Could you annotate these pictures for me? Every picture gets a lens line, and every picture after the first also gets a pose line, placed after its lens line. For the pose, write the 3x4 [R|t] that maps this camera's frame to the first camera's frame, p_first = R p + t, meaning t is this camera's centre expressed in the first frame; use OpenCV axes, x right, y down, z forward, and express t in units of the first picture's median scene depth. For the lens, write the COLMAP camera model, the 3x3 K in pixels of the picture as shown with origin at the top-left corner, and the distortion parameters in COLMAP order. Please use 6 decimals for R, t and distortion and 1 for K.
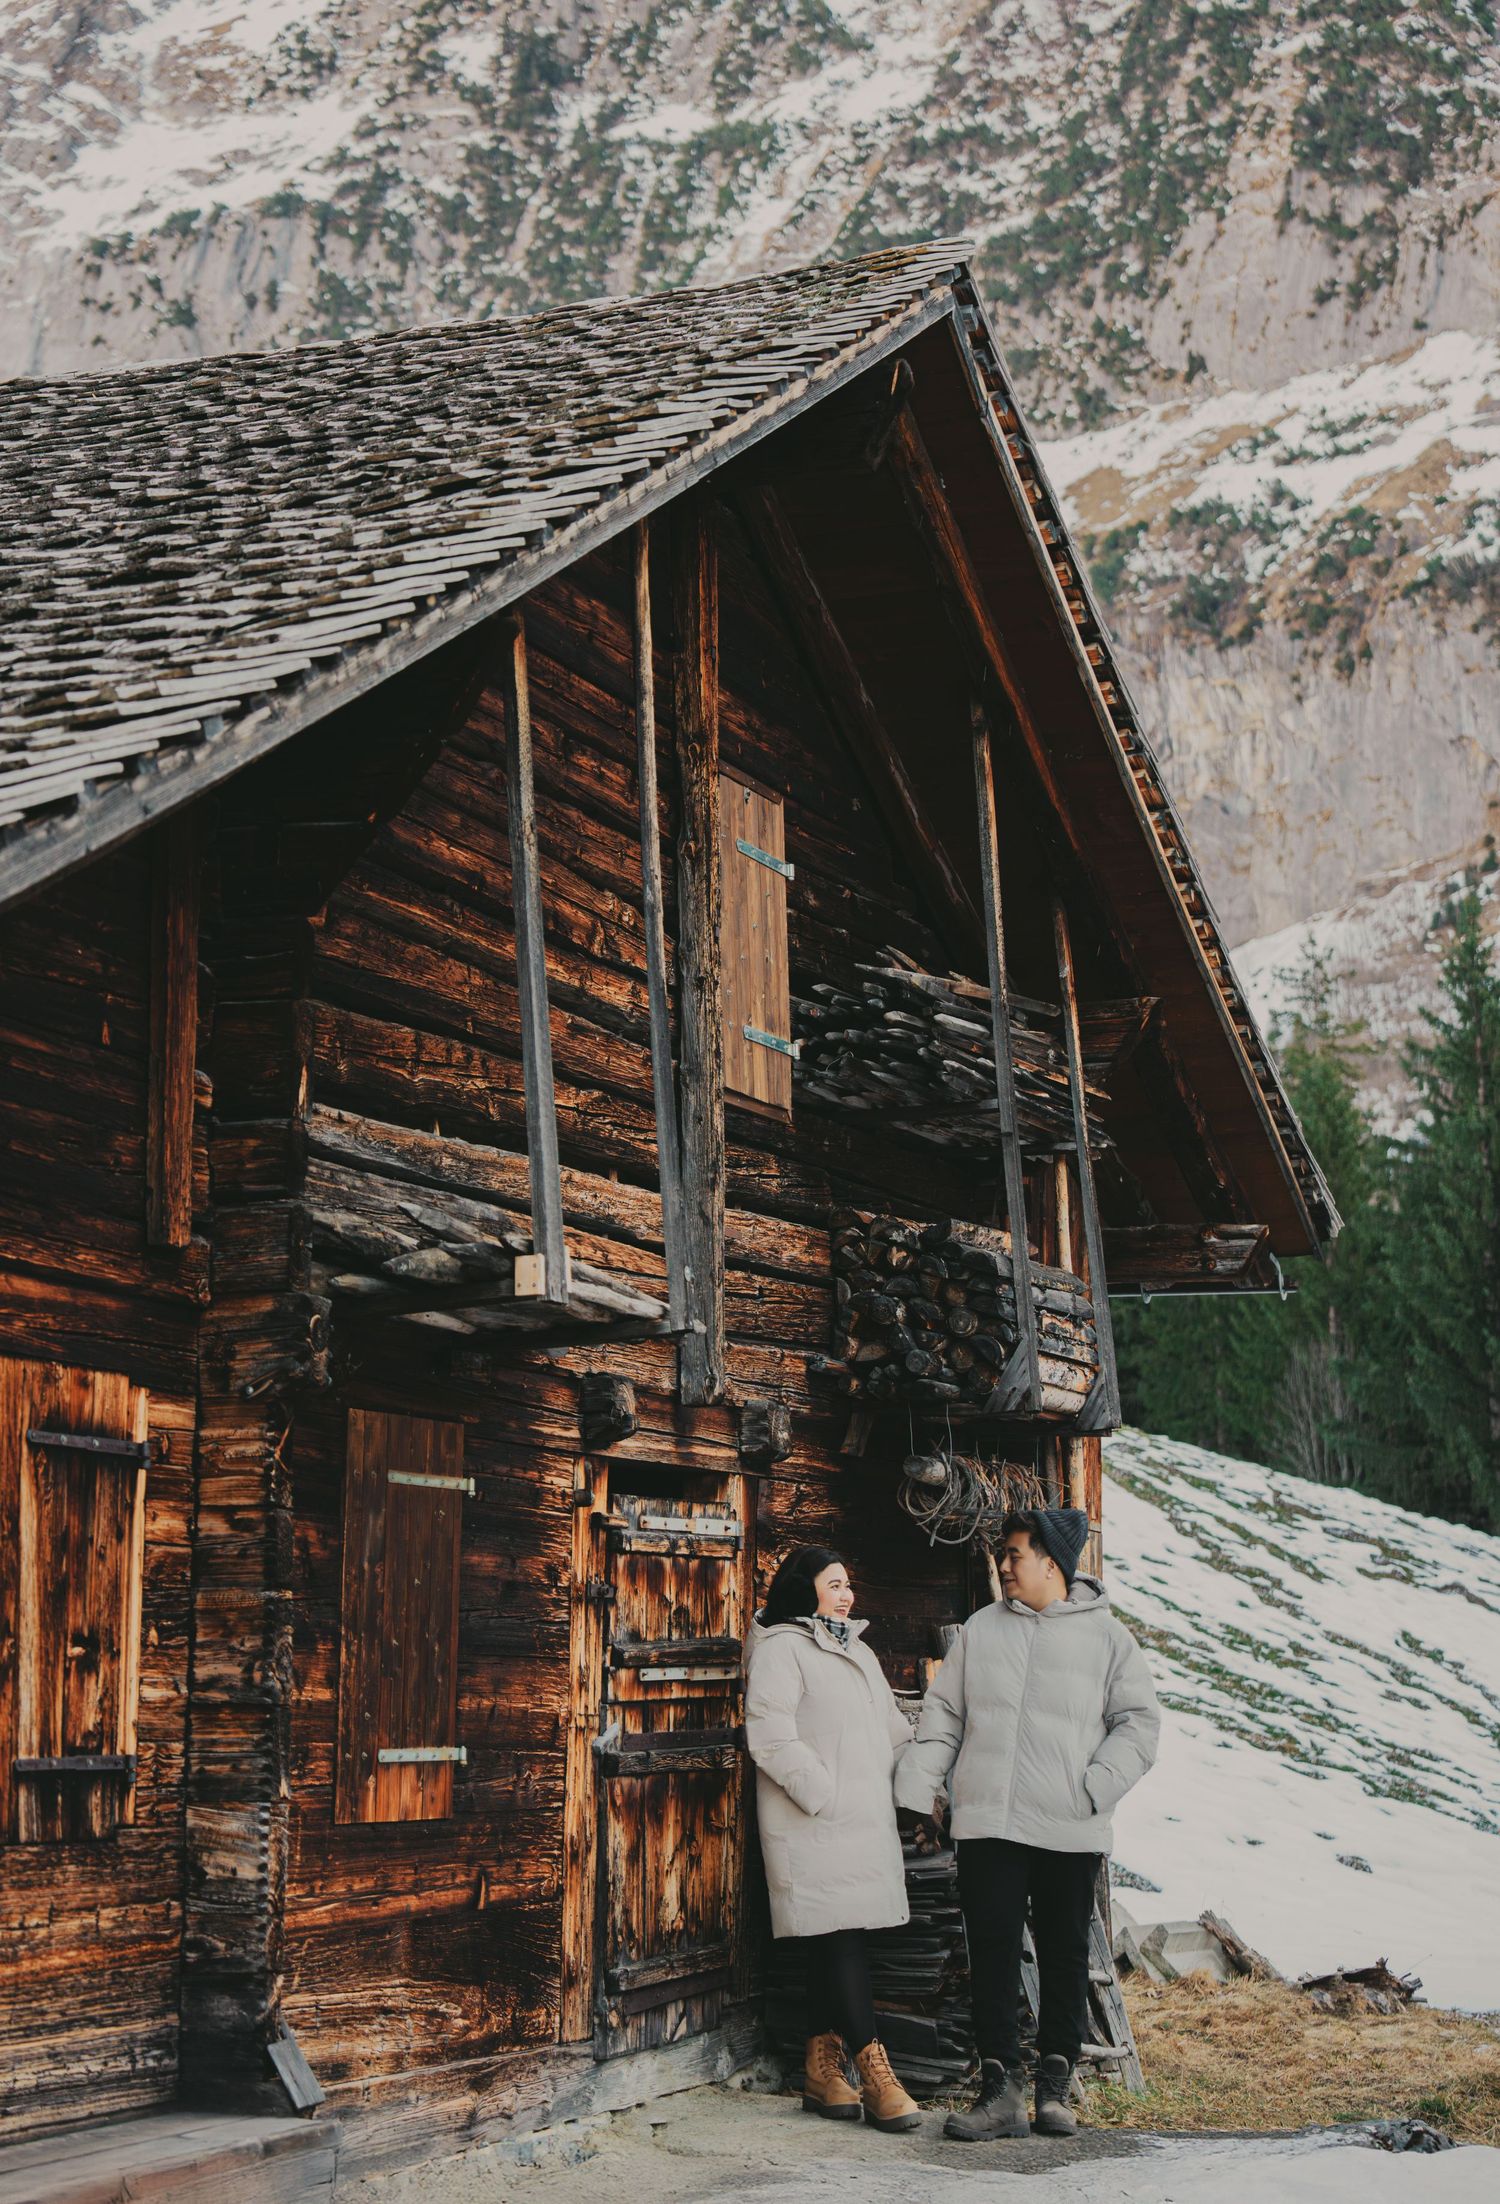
lens RADIAL K [[4227.5, 0, 765.2], [0, 4227.5, 1088.7], [0, 0, 1]] dist [0.313493, -0.204461]
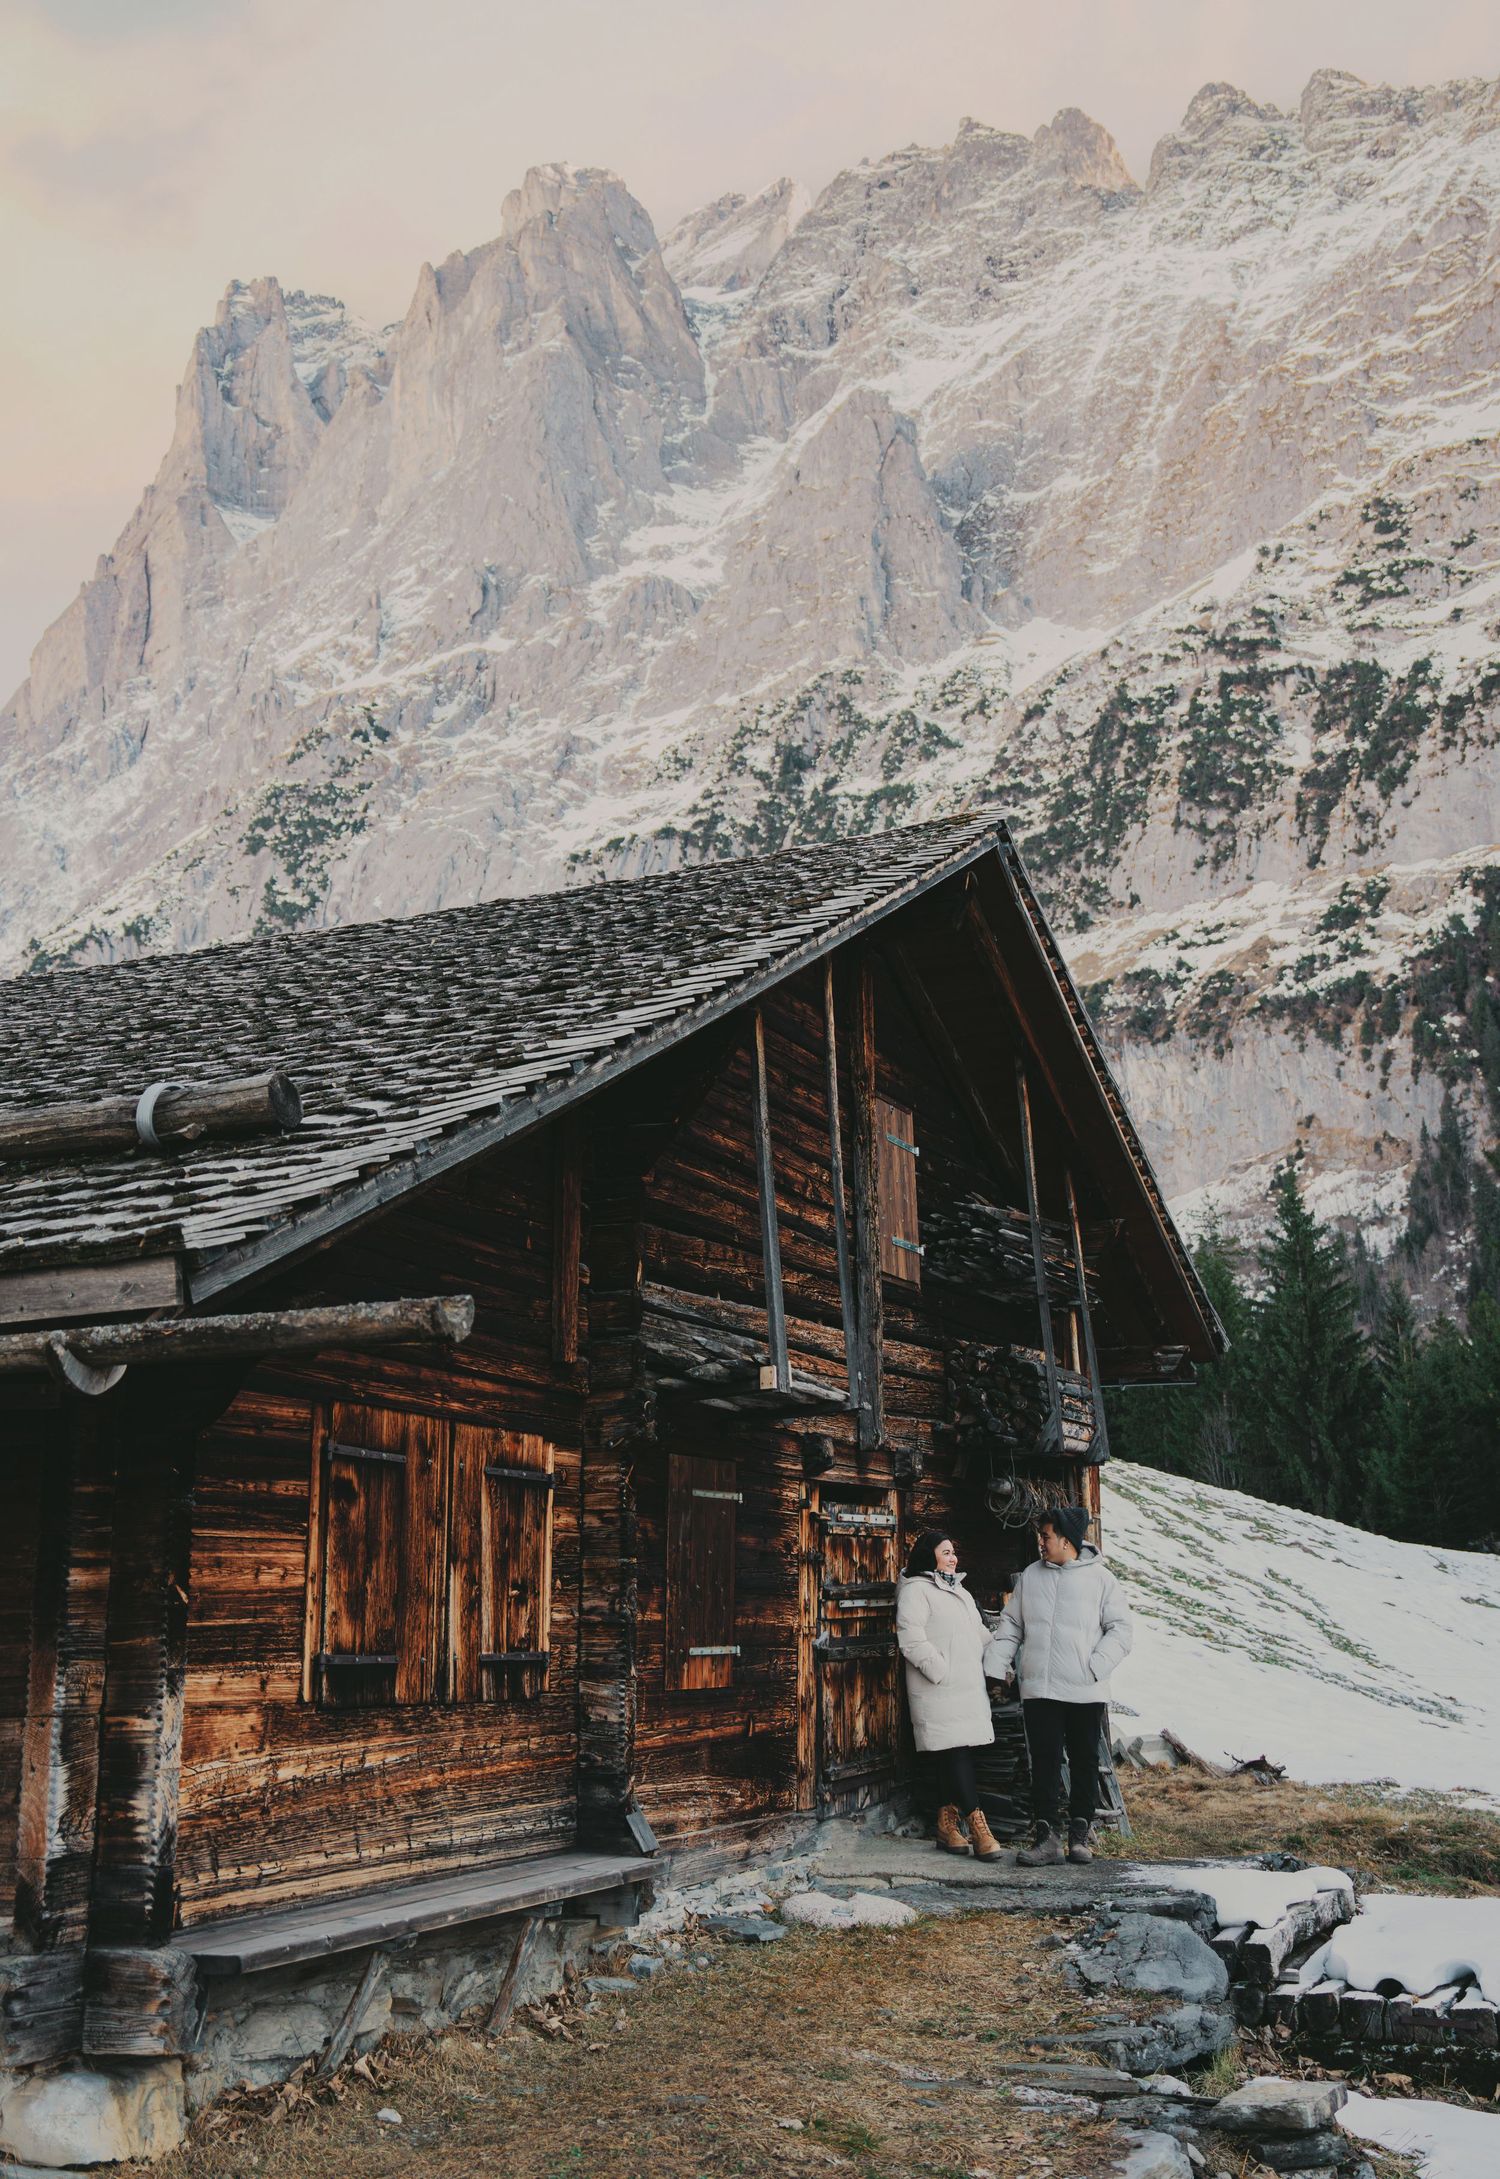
lens RADIAL K [[2217.1, 0, 751.9], [0, 2217.1, 1053.7], [0, 0, 1]] dist [-0.035078, 0.167279]
pose [[0.997093, -0.020855, -0.073288, 0.006628], [0.013300, 0.994685, -0.102105, 0.003267], [0.075028, 0.100833, 0.992070, 0.057384]]
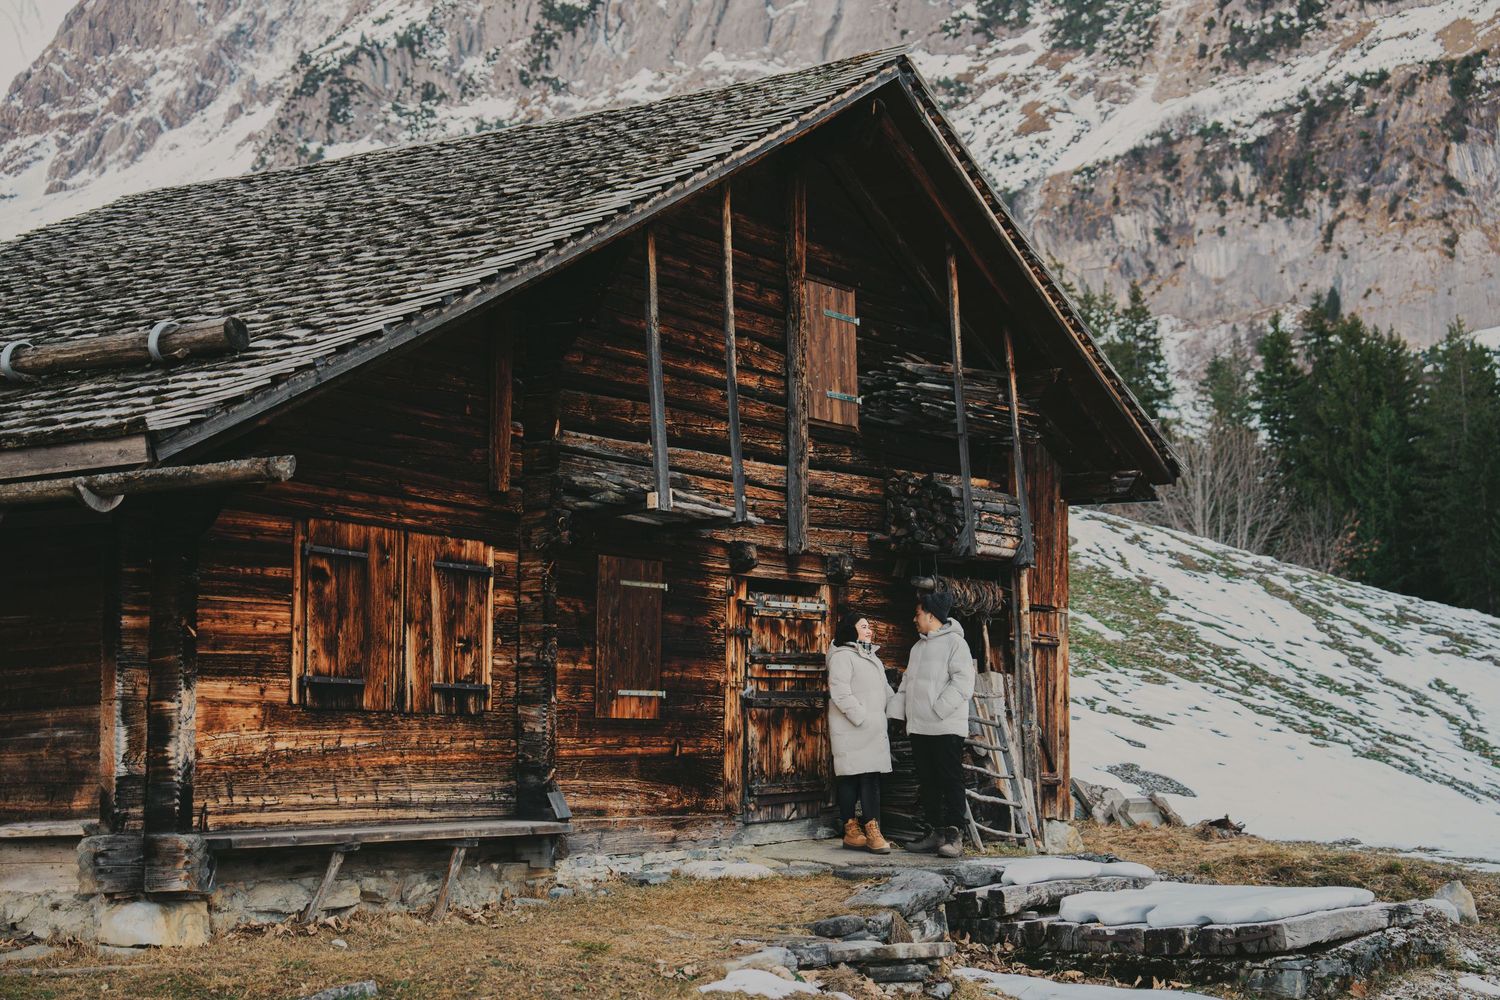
lens RADIAL K [[2364.1, 0, 765.0], [0, 2364.1, 526.8], [0, 0, 1]] dist [0.228575, -0.091856]
pose [[0.978004, -0.019959, -0.207628, 0.246148], [0.030647, 0.998358, 0.048387, -0.004796], [0.206321, -0.053686, 0.977010, -0.291216]]
